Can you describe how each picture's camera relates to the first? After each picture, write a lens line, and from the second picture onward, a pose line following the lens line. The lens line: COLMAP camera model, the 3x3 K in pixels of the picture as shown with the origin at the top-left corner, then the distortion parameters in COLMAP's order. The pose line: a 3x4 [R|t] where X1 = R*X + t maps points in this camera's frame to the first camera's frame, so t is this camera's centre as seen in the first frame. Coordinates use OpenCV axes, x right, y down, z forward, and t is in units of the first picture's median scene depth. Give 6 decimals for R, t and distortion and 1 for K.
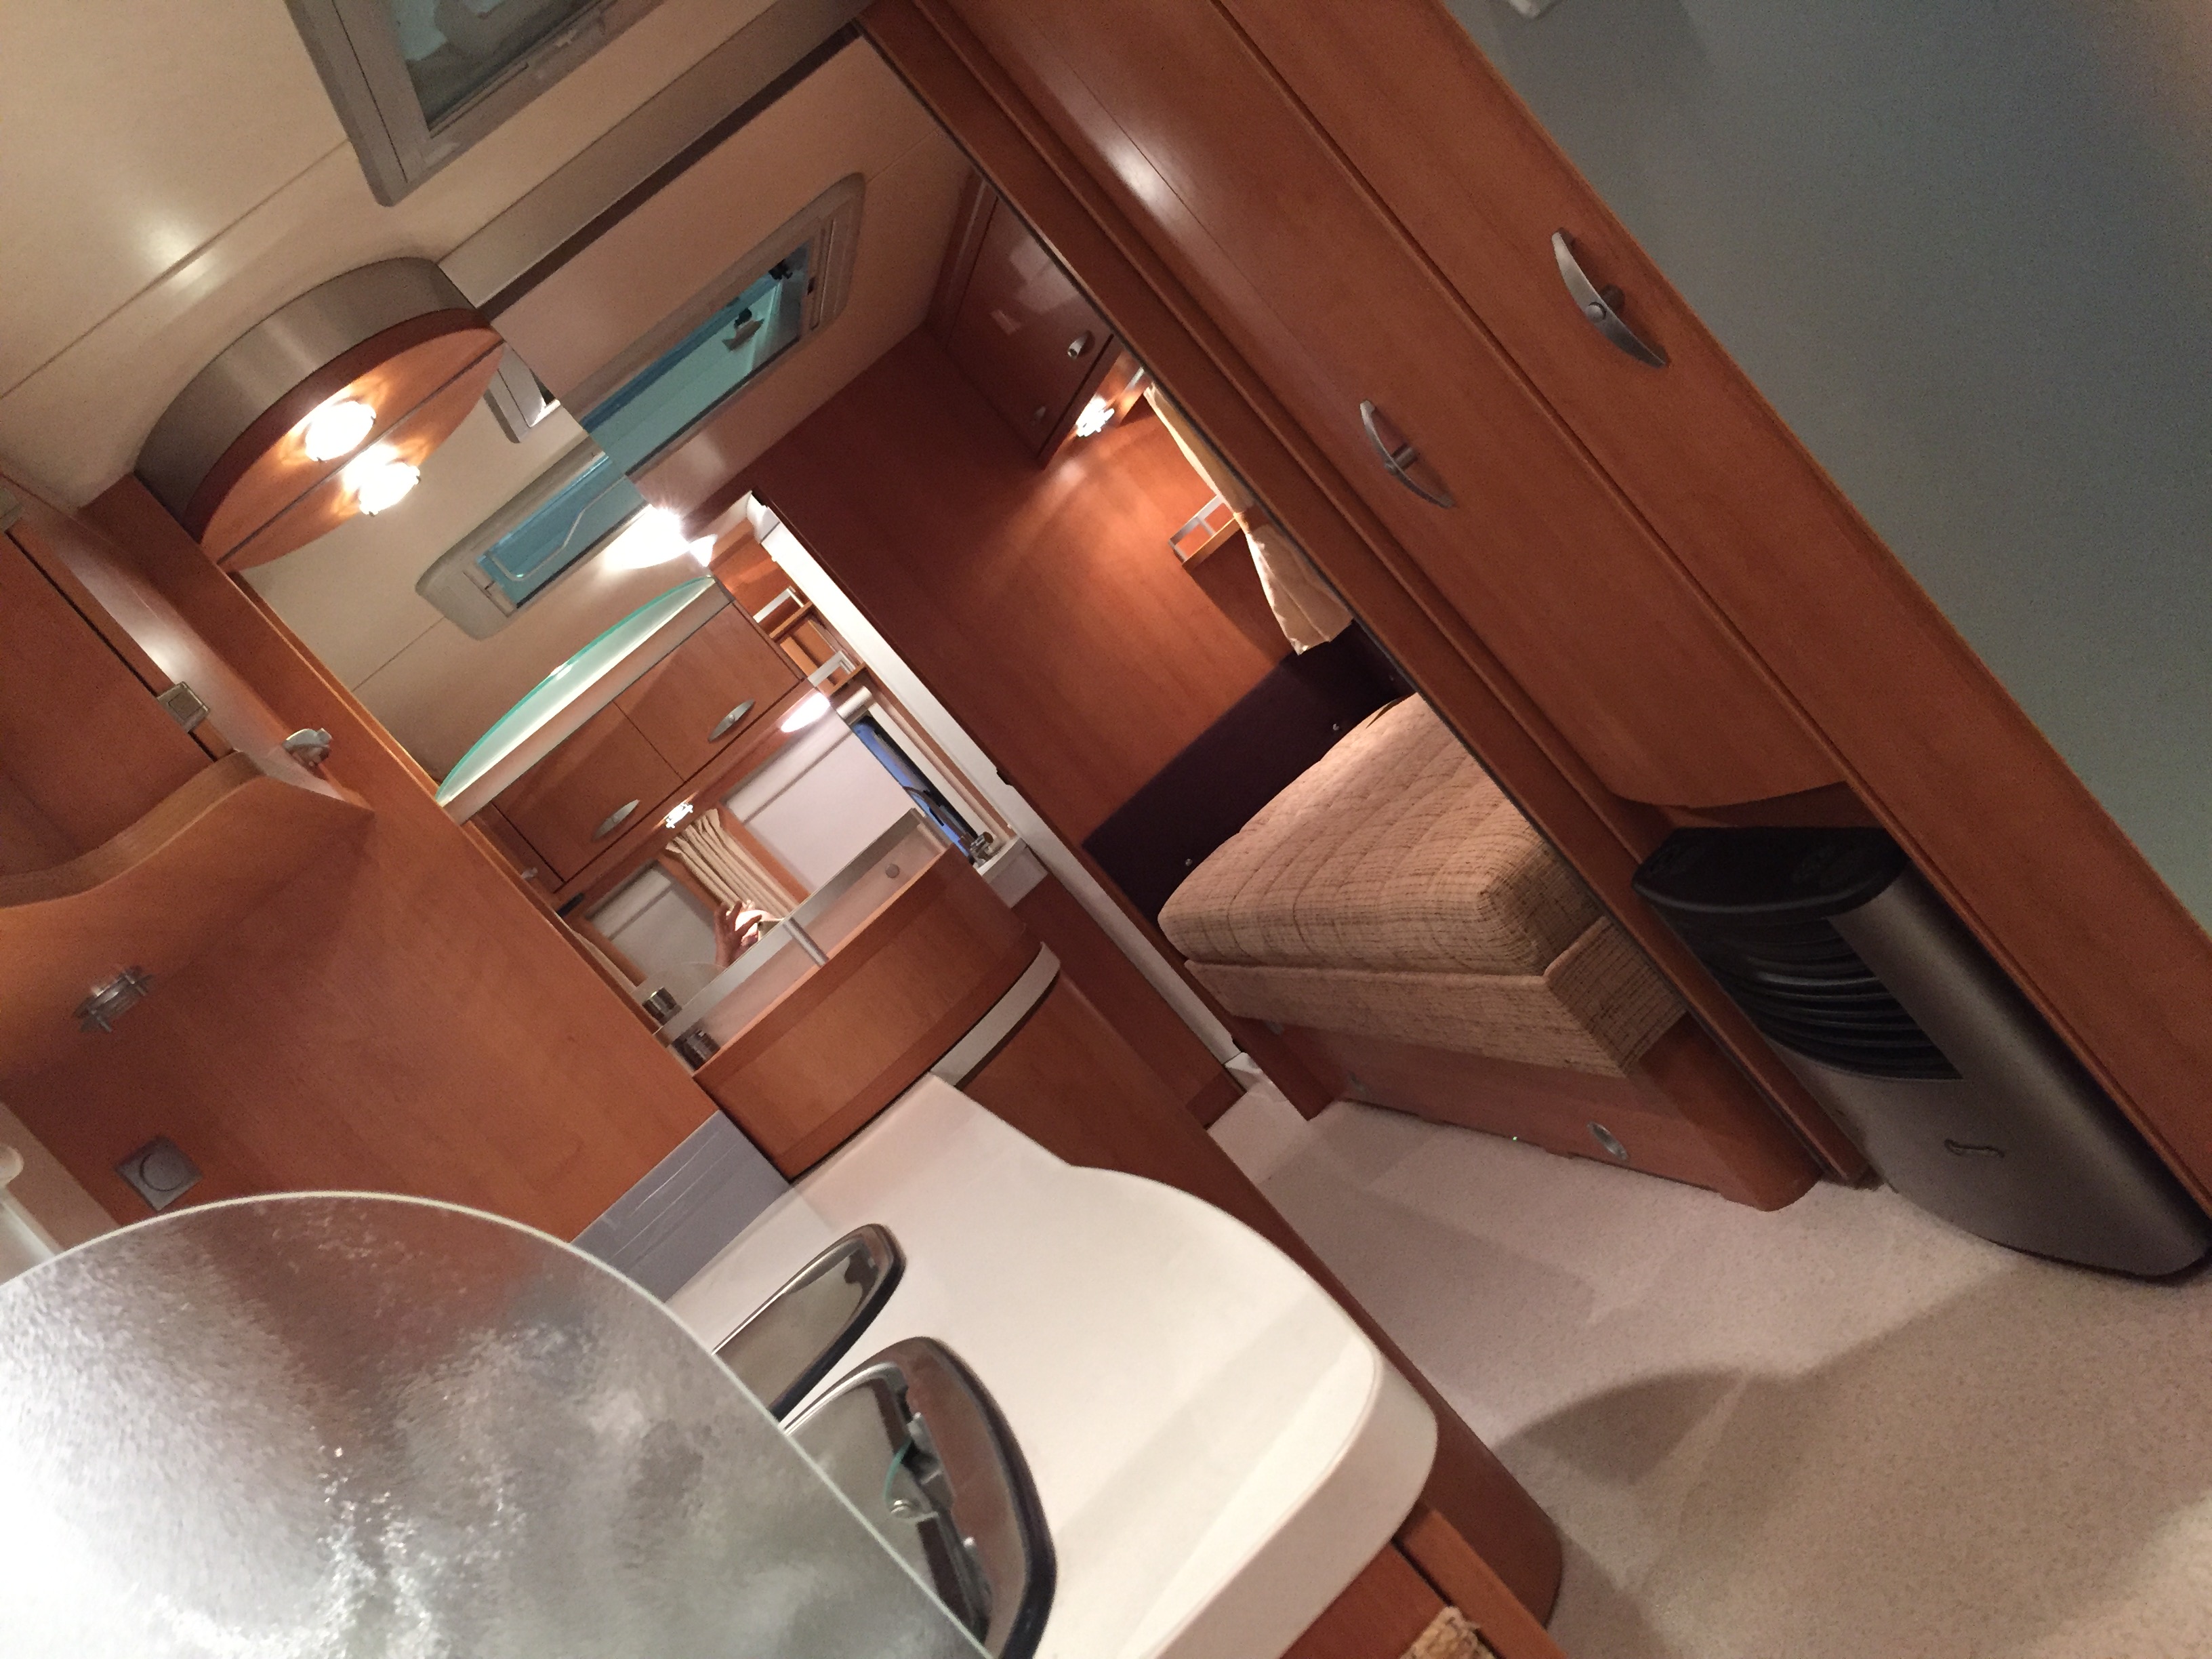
lens RADIAL K [[1860.4, 0, 1106.0], [0, 1860.4, 829.5], [0, 0, 1]] dist [0.047950, -0.074761]
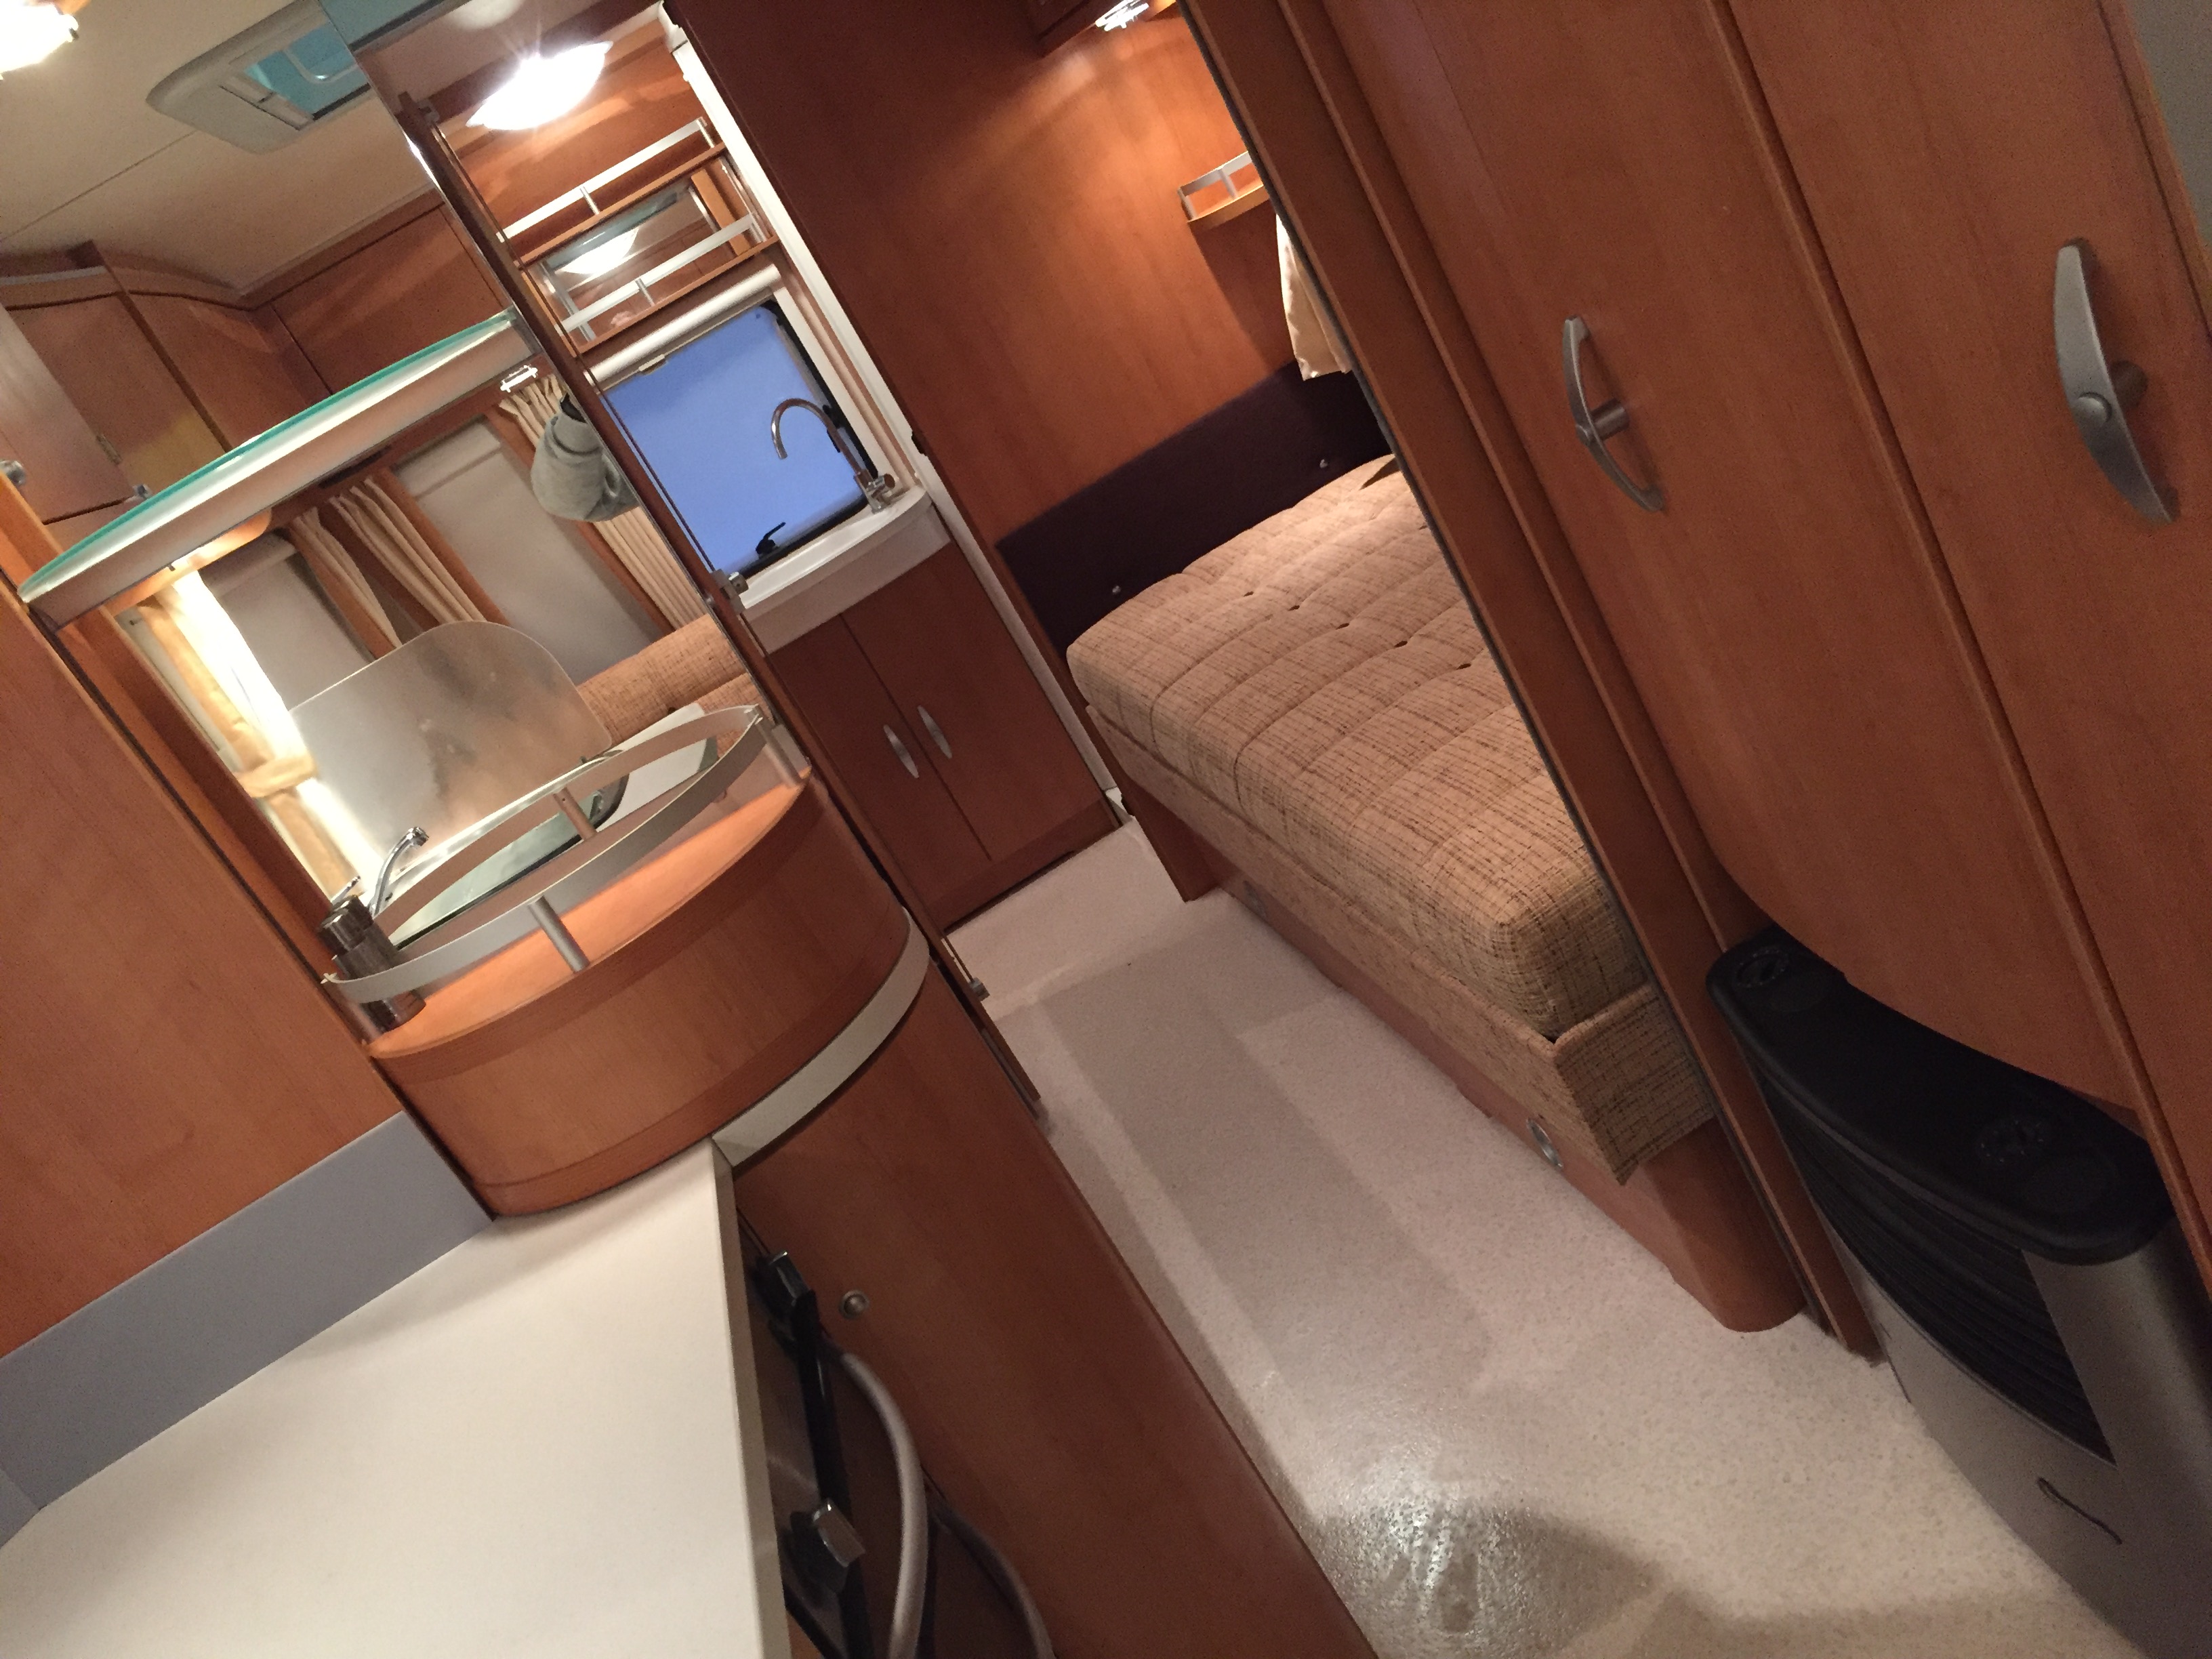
lens RADIAL K [[1883.8, 0, 1121.3], [0, 1883.8, 819.0], [0, 0, 1]] dist [0.088712, -0.149656]
pose [[0.974935, 0.199474, 0.098553, -0.027678], [-0.217076, 0.949934, 0.224729, -0.124978], [-0.048792, -0.240489, 0.969425, 0.240300]]
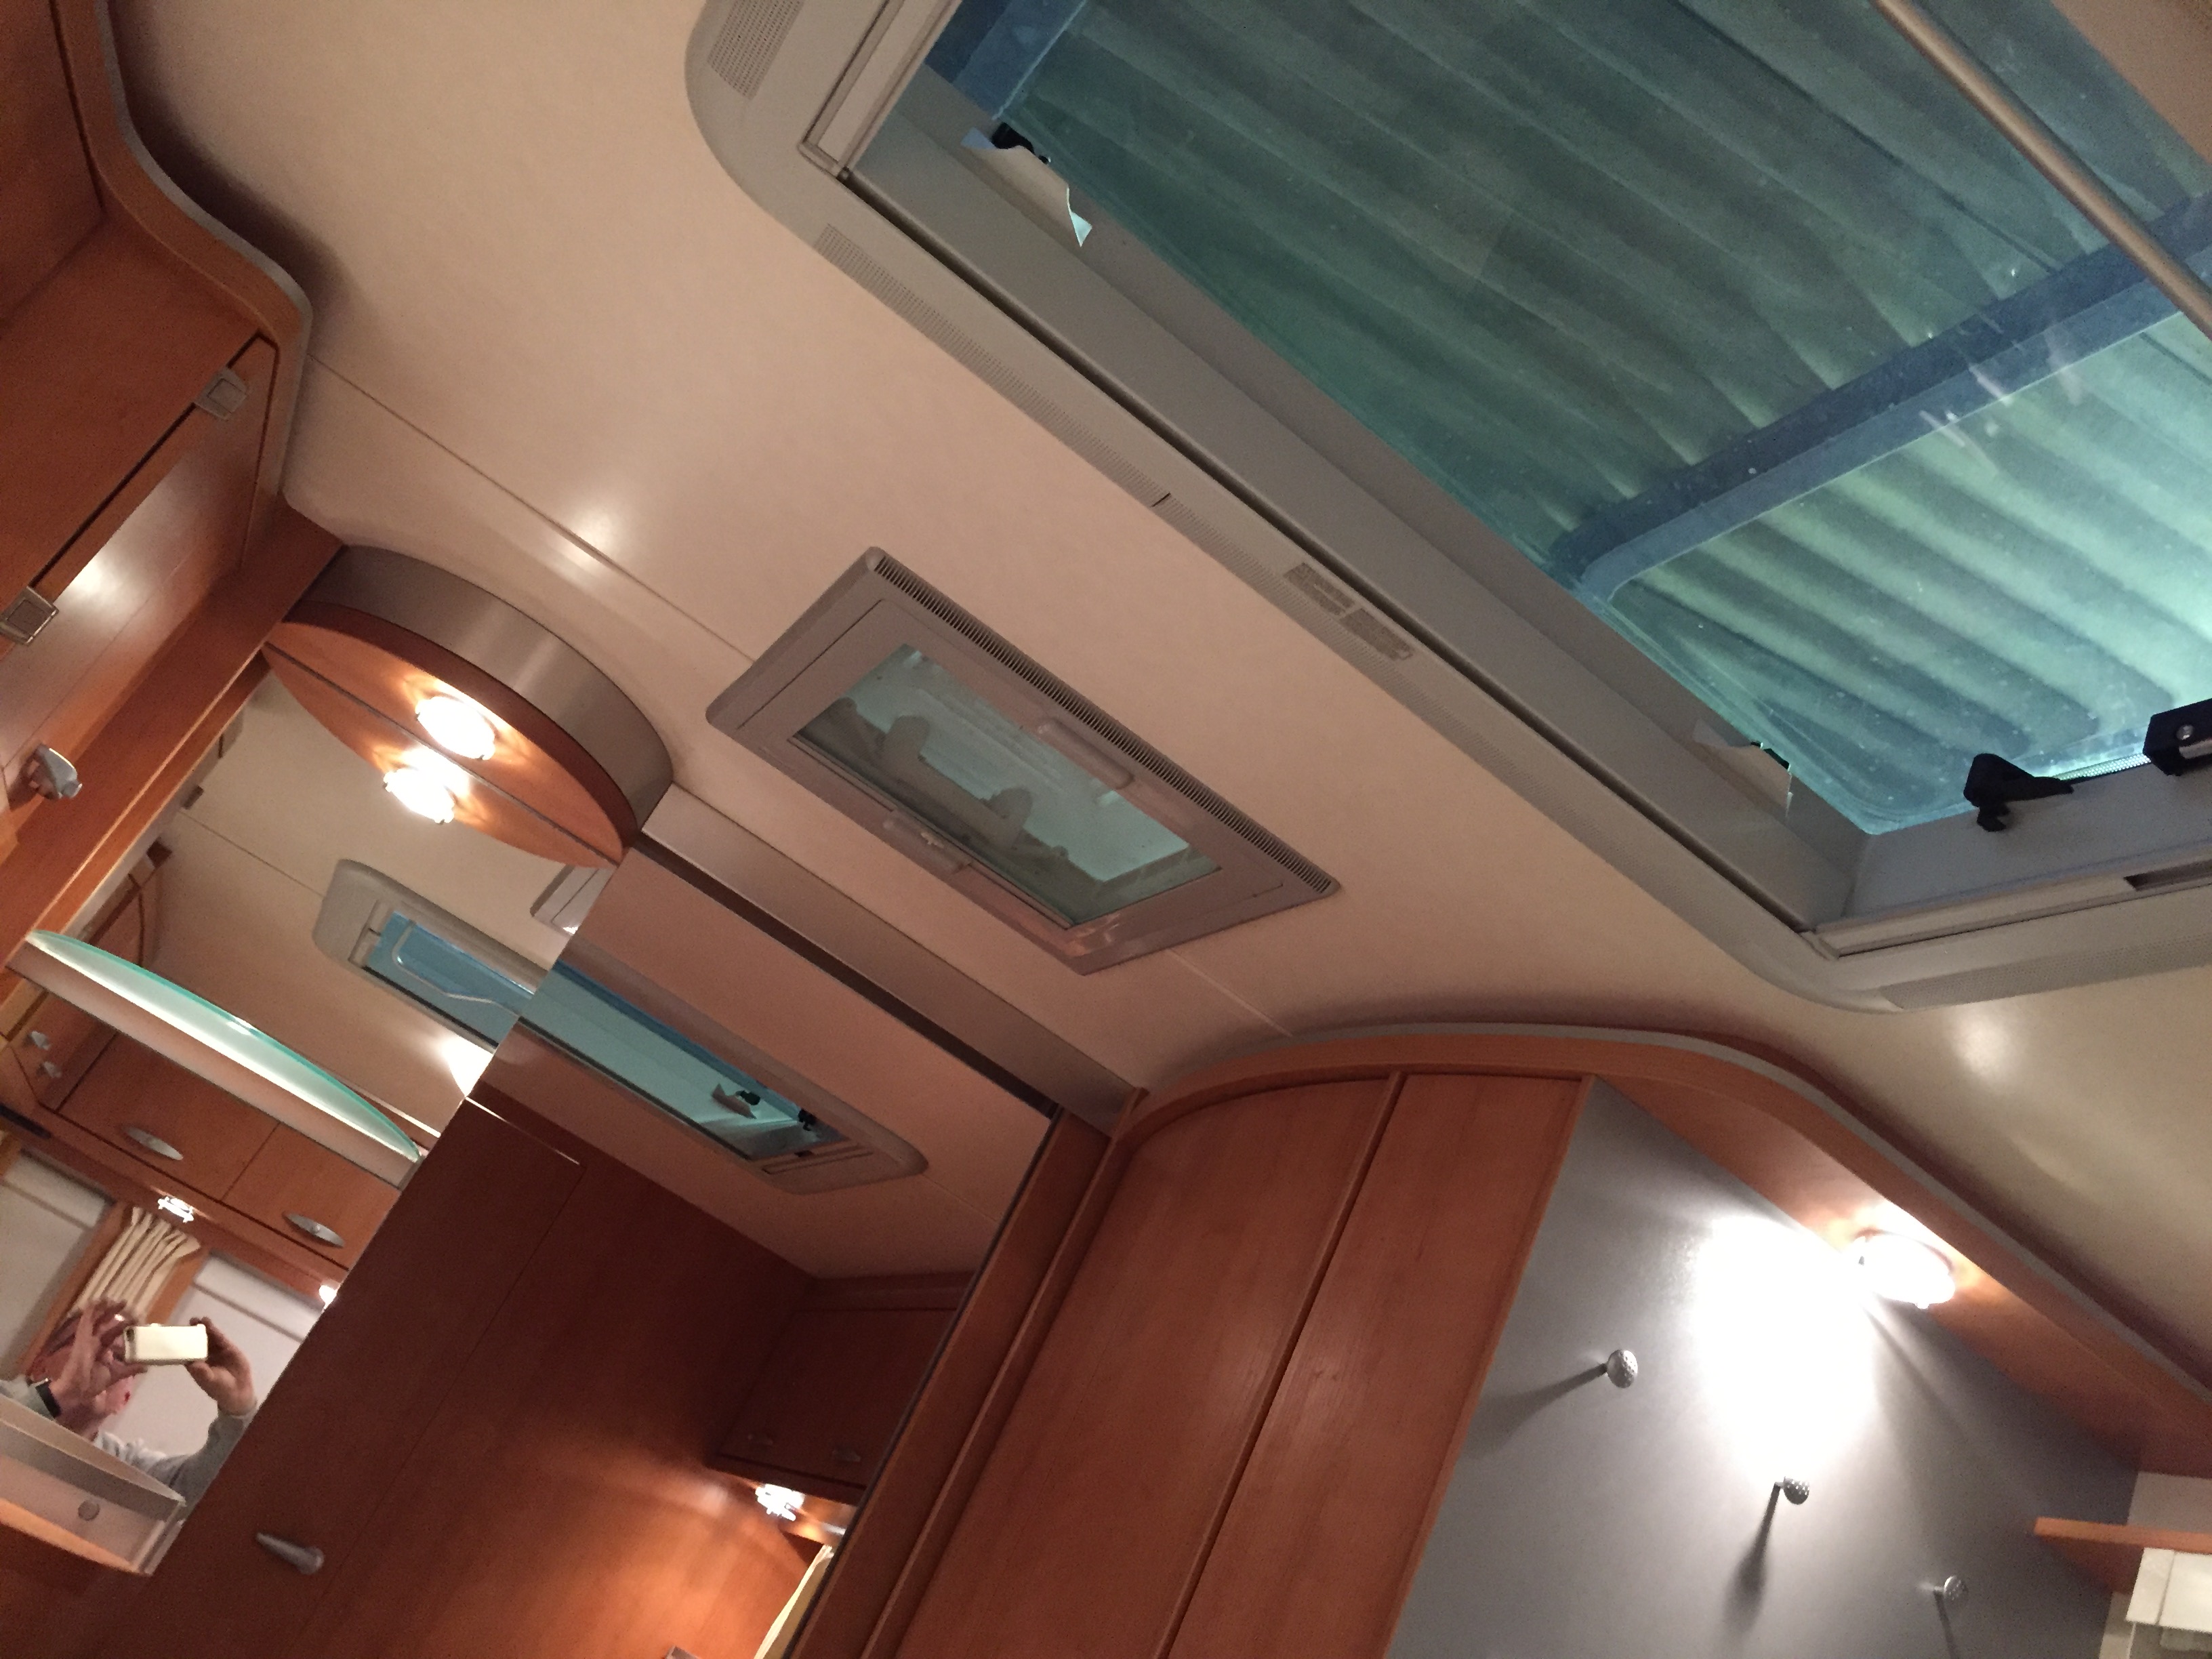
lens RADIAL K [[1883.8, 0, 1121.3], [0, 1883.8, 819.0], [0, 0, 1]] dist [0.088712, -0.149656]
pose [[0.384846, 0.888569, -0.249677, -0.009428], [-0.855036, 0.241355, -0.458978, -0.036266], [-0.347573, 0.390119, 0.852643, 0.077326]]
